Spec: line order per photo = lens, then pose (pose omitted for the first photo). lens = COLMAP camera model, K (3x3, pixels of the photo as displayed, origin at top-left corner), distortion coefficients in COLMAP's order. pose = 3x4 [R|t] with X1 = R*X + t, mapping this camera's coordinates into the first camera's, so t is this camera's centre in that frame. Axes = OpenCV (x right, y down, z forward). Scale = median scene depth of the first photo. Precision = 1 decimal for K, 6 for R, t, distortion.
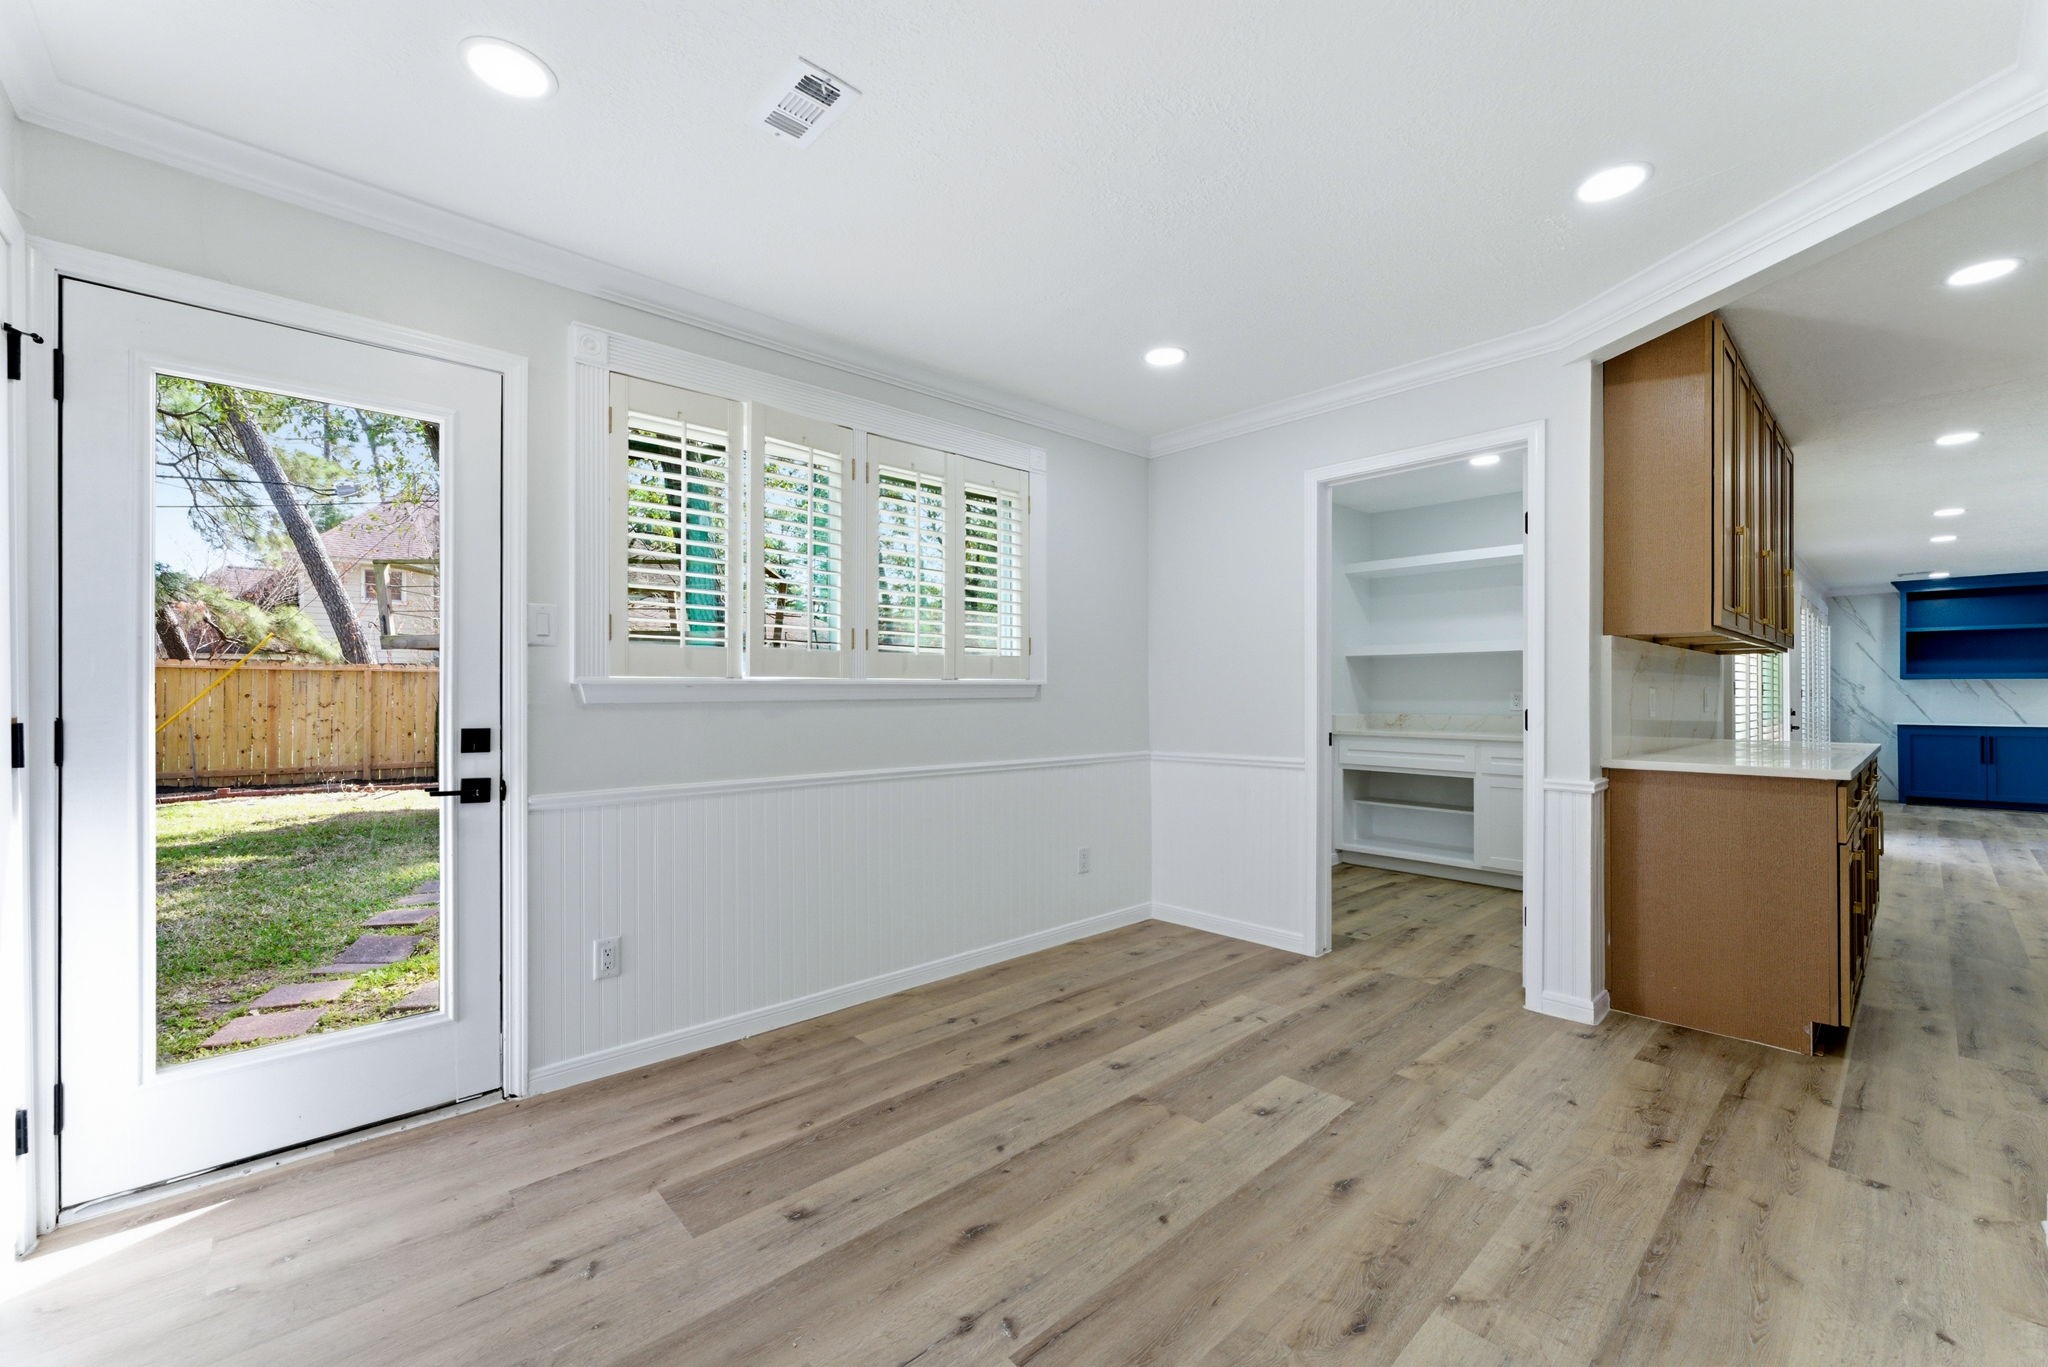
lens RADIAL K [[822.2, 0, 1035.8], [0, 822.2, 693.7], [0, 0, 1]] dist [0.002586, -0.000163]
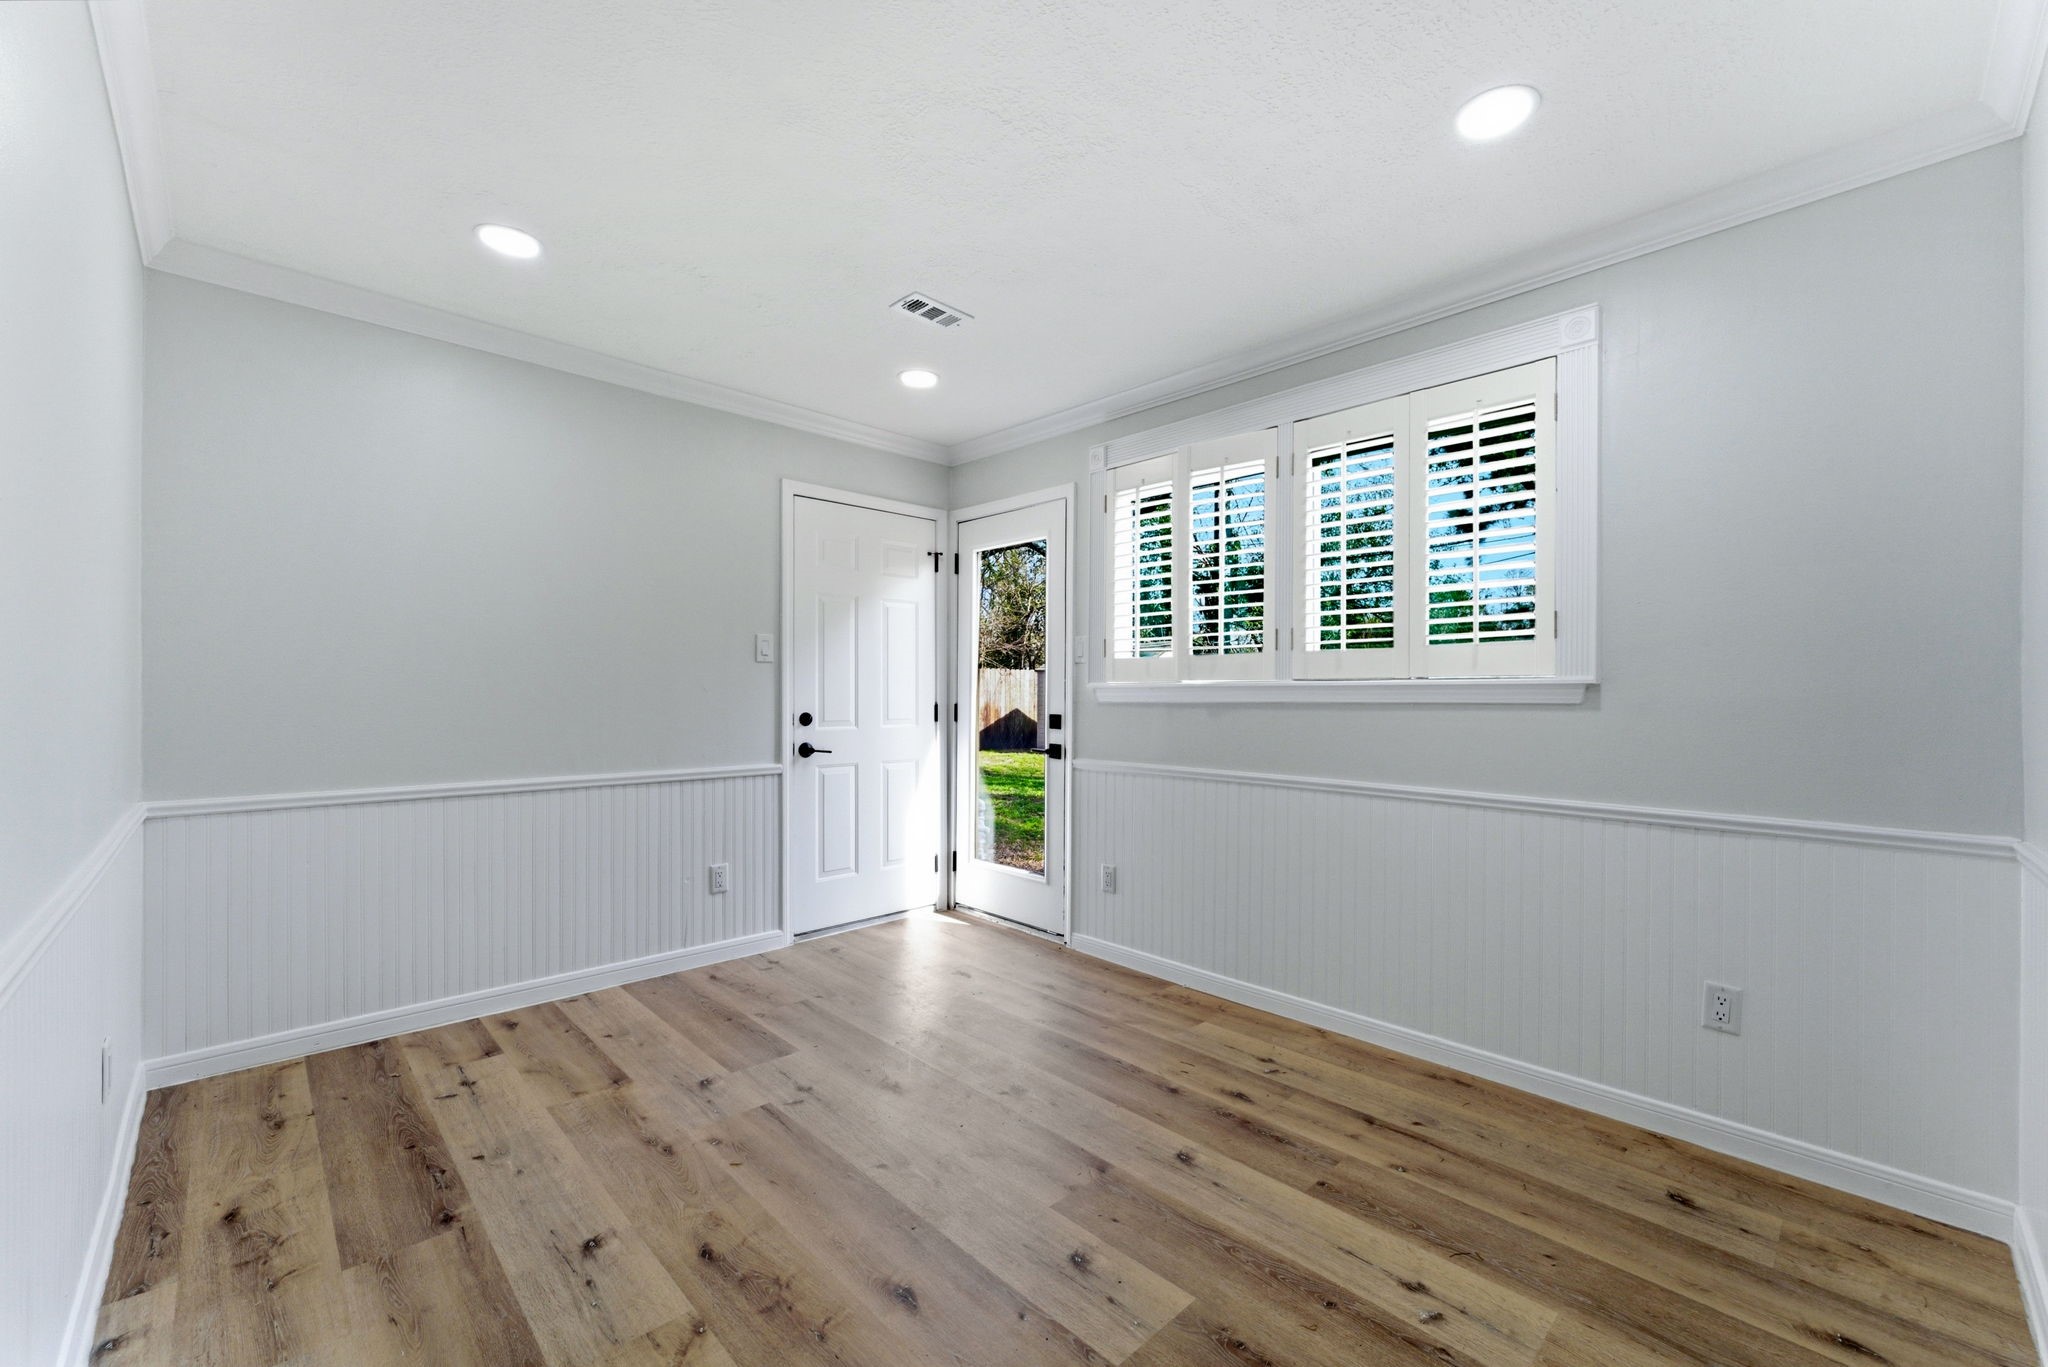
lens RADIAL K [[822.2, 0, 1044.0], [0, 822.2, 688.6], [0, 0, 1]] dist [0.002586, -0.000163]
pose [[0.029561, -0.005135, -0.999550, 0.865662], [-0.002966, 0.999982, -0.005225, -0.002104], [0.999559, 0.003119, 0.029545, 0.801822]]
